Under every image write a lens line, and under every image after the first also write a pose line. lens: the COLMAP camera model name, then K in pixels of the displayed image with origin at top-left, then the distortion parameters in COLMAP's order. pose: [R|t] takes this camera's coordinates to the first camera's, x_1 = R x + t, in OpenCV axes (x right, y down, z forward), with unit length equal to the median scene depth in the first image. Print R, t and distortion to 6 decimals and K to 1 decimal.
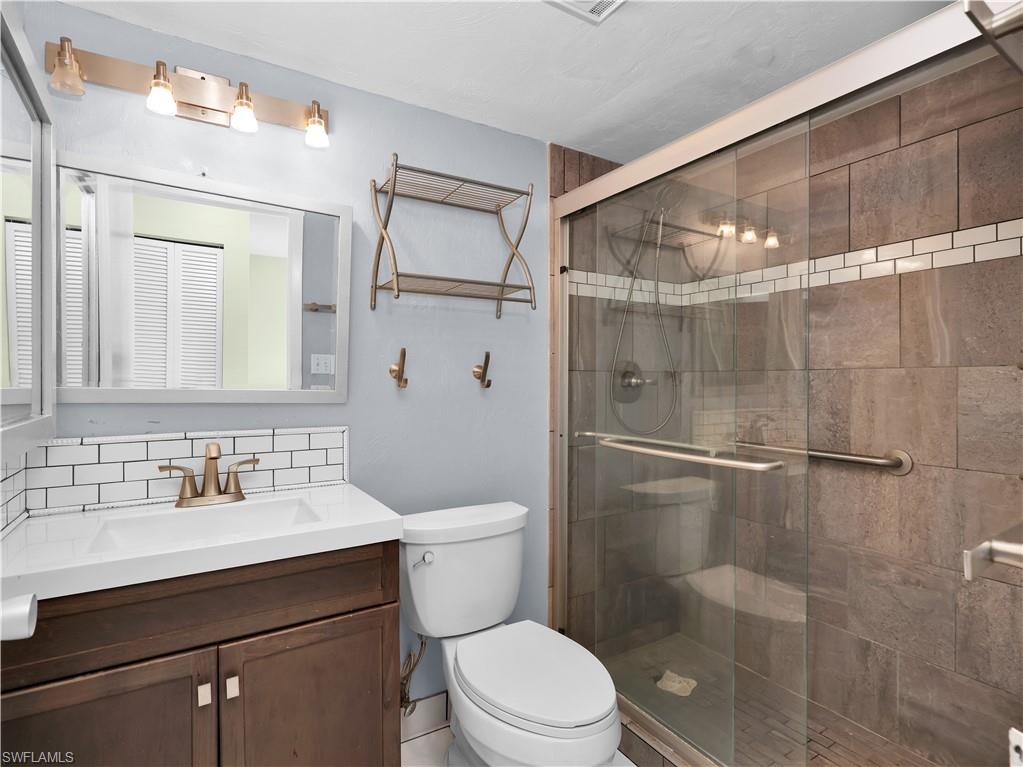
lens RADIAL K [[542.9, 0, 513.0], [0, 542.9, 382.5], [0, 0, 1]] dist [0.003948, -0.001365]
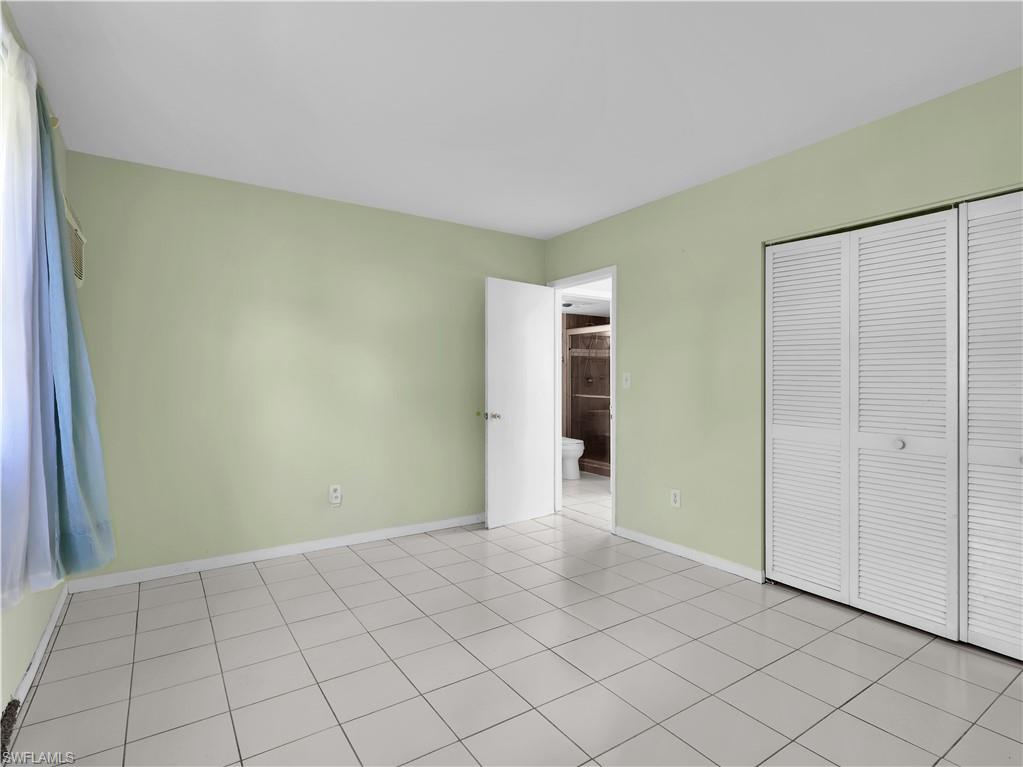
lens RADIAL K [[542.9, 0, 512.8], [0, 542.9, 383.7], [0, 0, 1]] dist [0.003948, -0.001365]
pose [[0.999335, -0.009630, 0.035169, -0.383457], [0.009453, 0.999942, 0.005195, -0.004694], [-0.035217, -0.004859, 0.999368, -2.402219]]
